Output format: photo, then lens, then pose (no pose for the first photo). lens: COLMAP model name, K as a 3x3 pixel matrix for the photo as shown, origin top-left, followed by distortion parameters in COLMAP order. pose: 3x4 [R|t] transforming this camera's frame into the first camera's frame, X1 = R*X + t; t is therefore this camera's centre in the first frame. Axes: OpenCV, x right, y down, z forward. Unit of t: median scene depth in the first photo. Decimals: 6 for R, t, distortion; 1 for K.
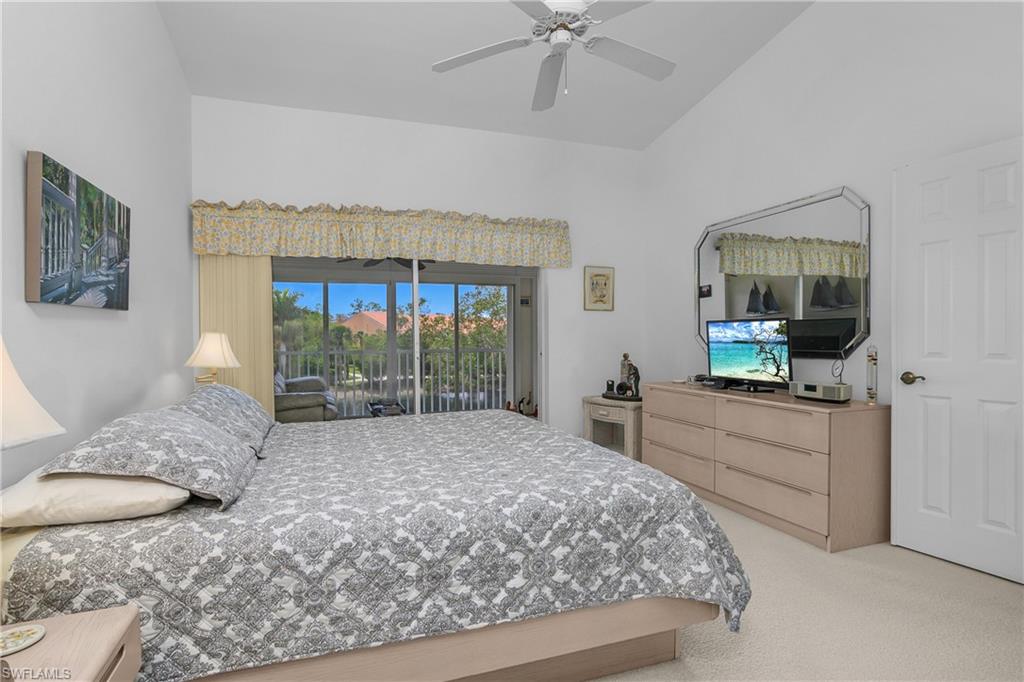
lens RADIAL K [[504.2, 0, 512.0], [0, 504.2, 341.0], [0, 0, 1]] dist [0.001477, 0.000291]
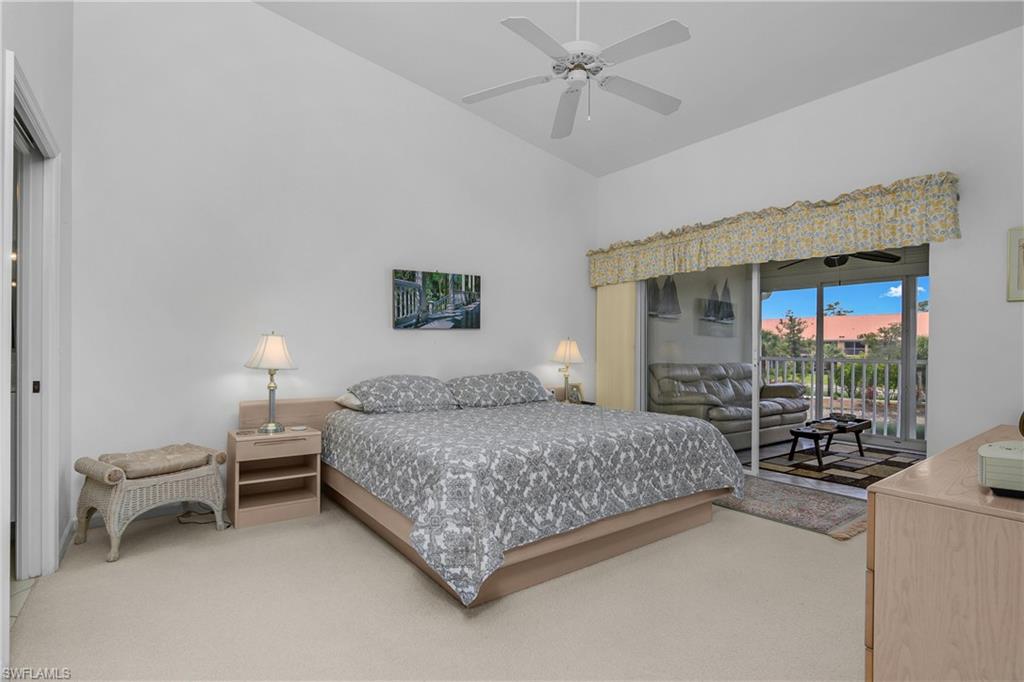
lens RADIAL K [[500.5, 0, 512.0], [0, 500.5, 341.0], [0, 0, 1]] dist [0.000416, -0.000314]
pose [[0.310393, 0.001957, -0.950606, 1.198271], [-0.017241, 0.999845, -0.003571, -0.009517], [0.950452, 0.017498, 0.310378, 0.568681]]
